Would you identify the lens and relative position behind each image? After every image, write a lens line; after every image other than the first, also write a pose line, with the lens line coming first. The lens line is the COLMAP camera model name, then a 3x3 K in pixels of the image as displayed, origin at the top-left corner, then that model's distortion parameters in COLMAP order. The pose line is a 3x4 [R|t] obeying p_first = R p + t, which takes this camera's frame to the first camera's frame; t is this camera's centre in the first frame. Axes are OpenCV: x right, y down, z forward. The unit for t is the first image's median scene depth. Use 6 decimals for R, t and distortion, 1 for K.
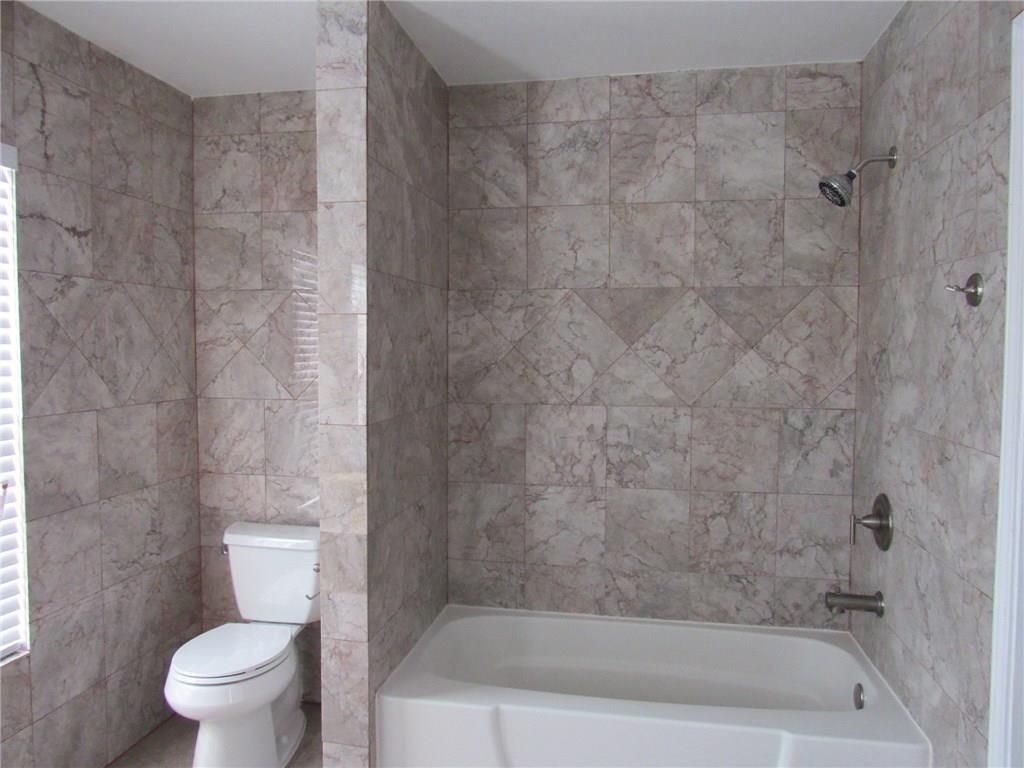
lens RADIAL K [[723.1, 0, 503.9], [0, 723.1, 385.8], [0, 0, 1]] dist [-0.028855, 0.004819]
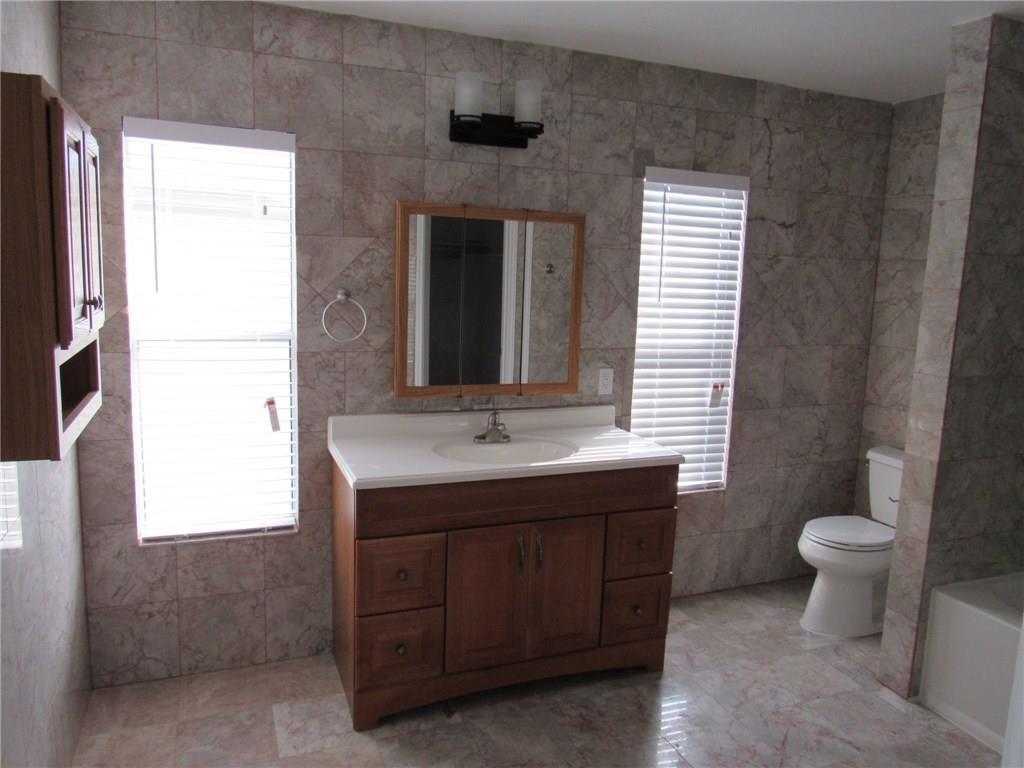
lens RADIAL K [[723.1, 0, 509.6], [0, 723.1, 385.7], [0, 0, 1]] dist [-0.028855, 0.004819]
pose [[0.530667, 0.139814, -0.835969, 0.384888], [-0.072160, 0.990172, 0.119798, -0.022206], [0.844503, -0.003250, 0.535541, -0.278305]]
